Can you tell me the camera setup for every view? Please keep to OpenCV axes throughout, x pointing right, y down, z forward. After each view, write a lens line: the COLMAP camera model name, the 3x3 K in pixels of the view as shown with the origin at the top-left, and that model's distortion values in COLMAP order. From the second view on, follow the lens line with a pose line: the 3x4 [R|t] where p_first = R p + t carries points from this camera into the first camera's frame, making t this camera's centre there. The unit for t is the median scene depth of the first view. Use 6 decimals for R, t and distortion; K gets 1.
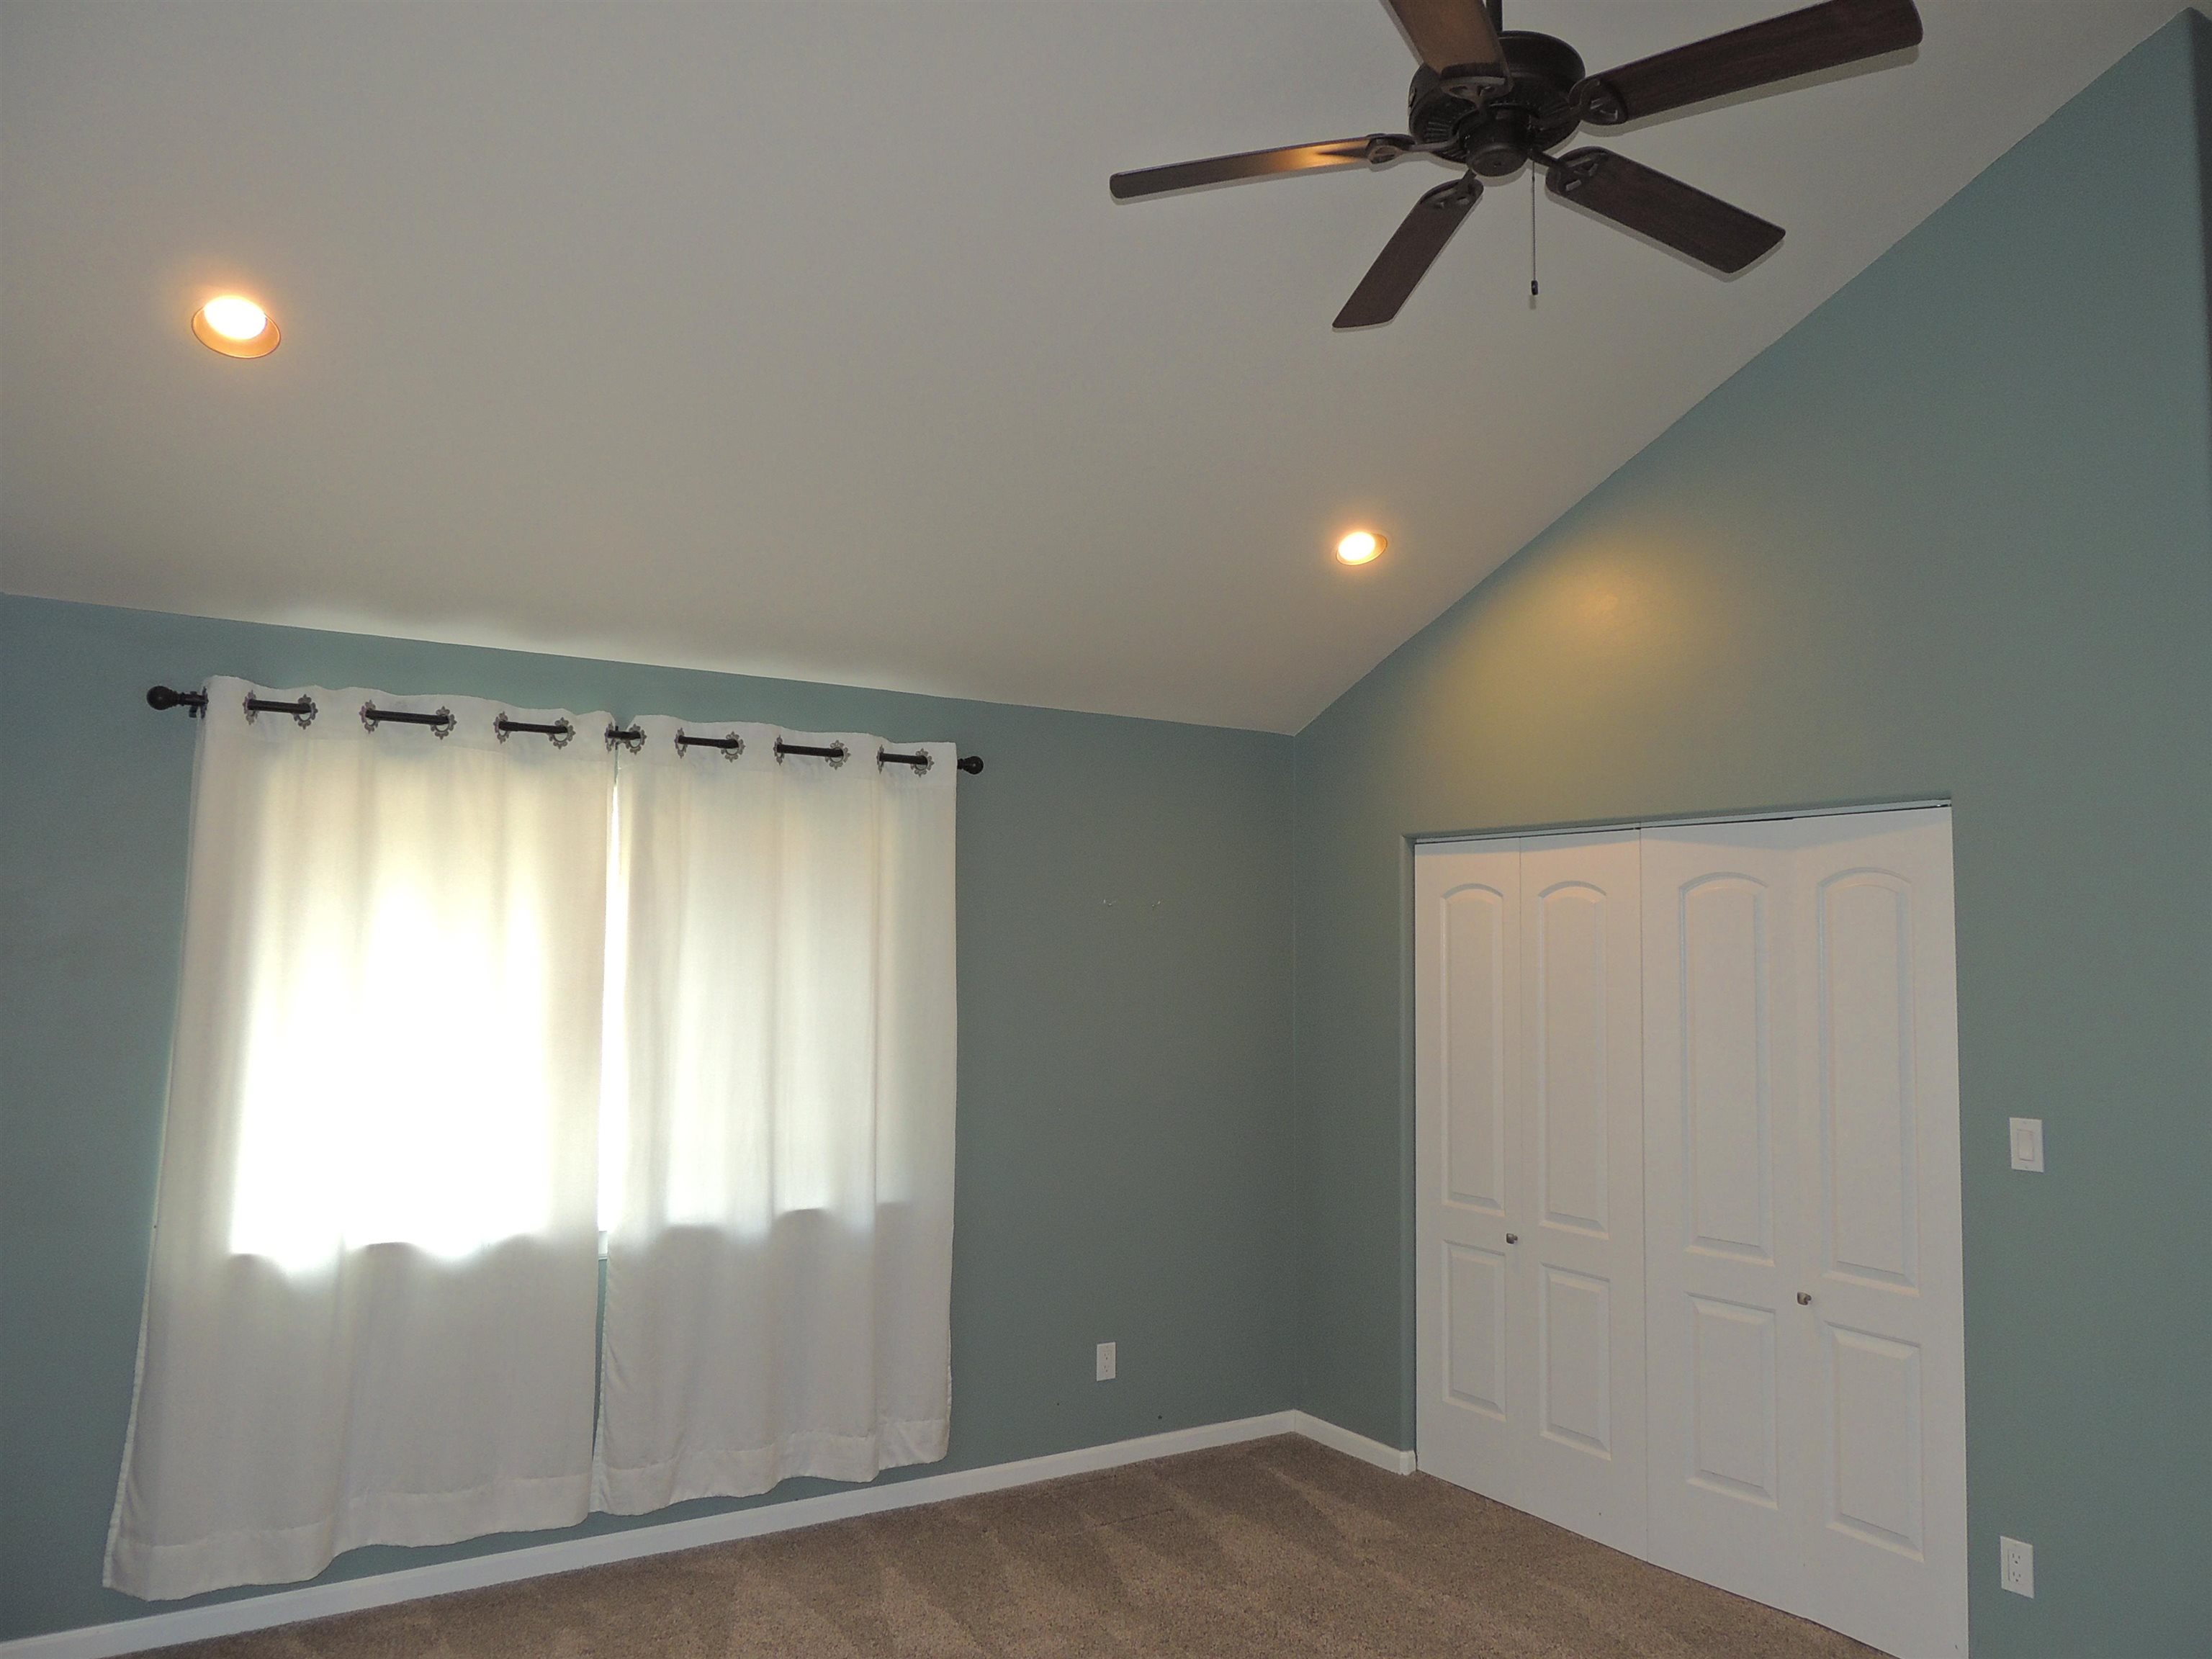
lens RADIAL K [[1568.7, 0, 1105.3], [0, 1568.7, 827.5], [0, 0, 1]] dist [-0.022690, -0.001117]
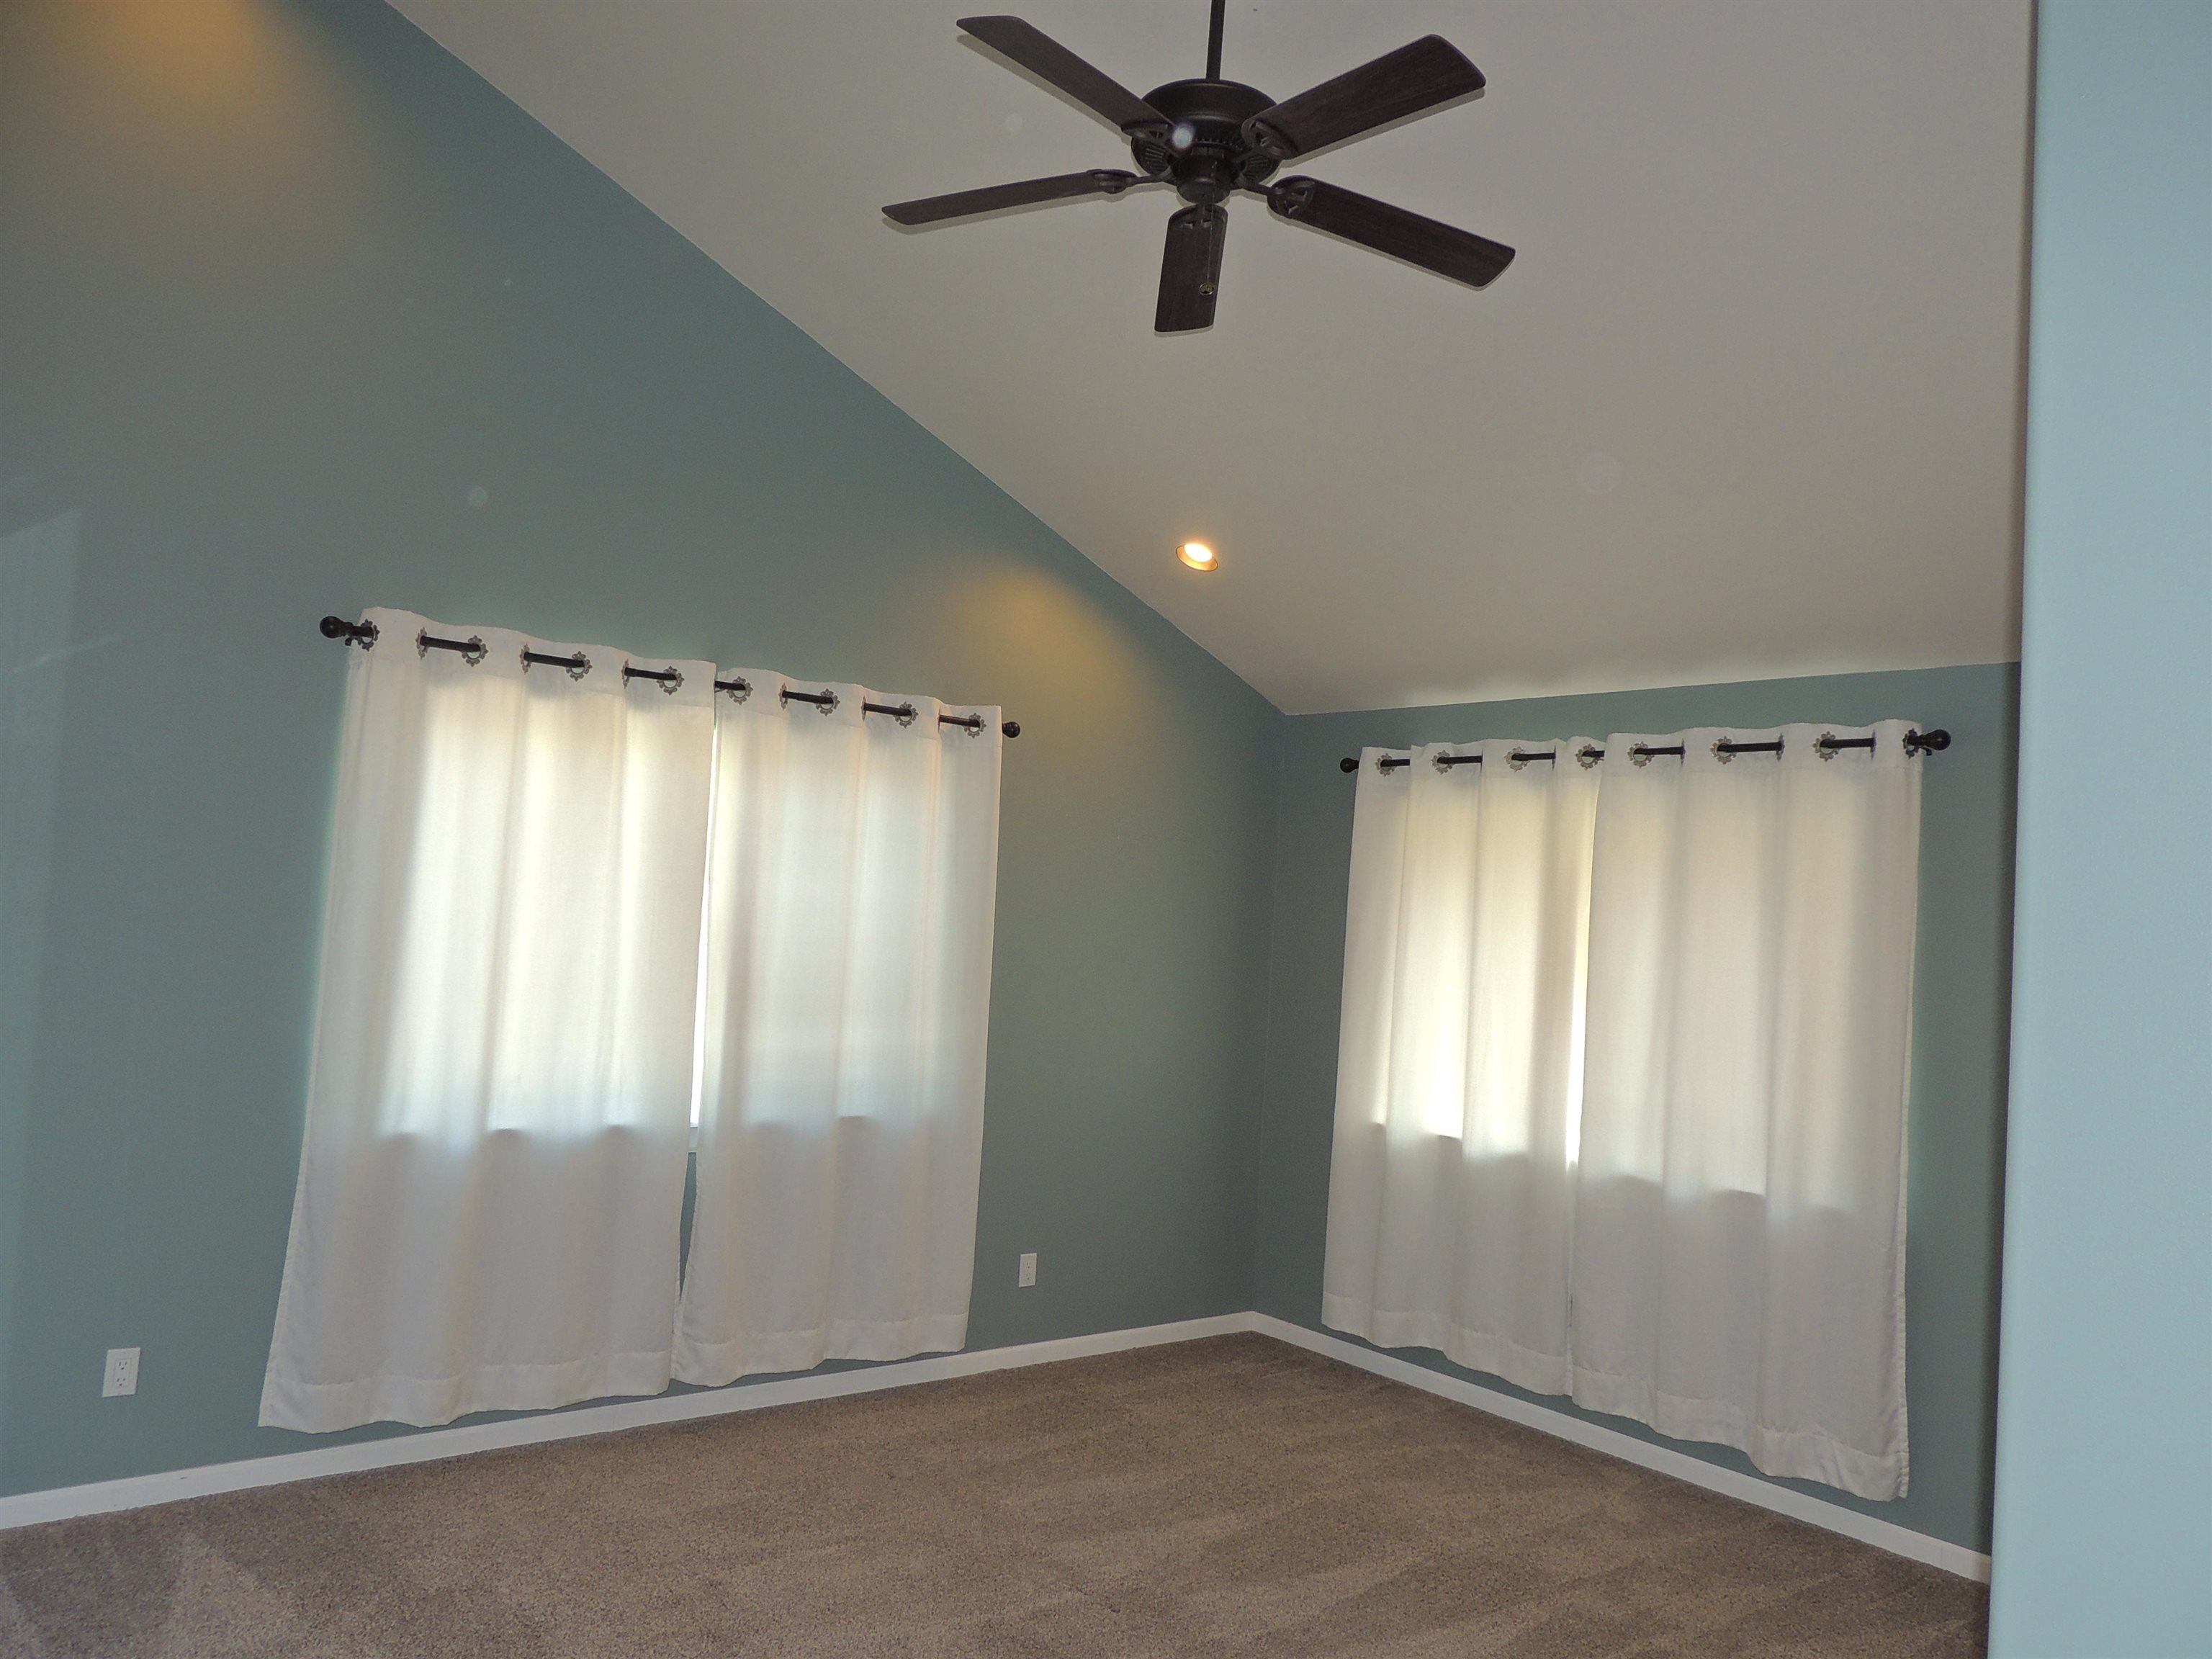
lens RADIAL K [[1568.7, 0, 1105.3], [0, 1568.7, 827.5], [0, 0, 1]] dist [-0.022690, -0.001117]
pose [[0.116160, -0.058944, -0.991480, 0.862412], [0.020708, 0.998164, -0.056915, 0.060878], [0.993015, -0.013921, 0.117167, 0.508256]]
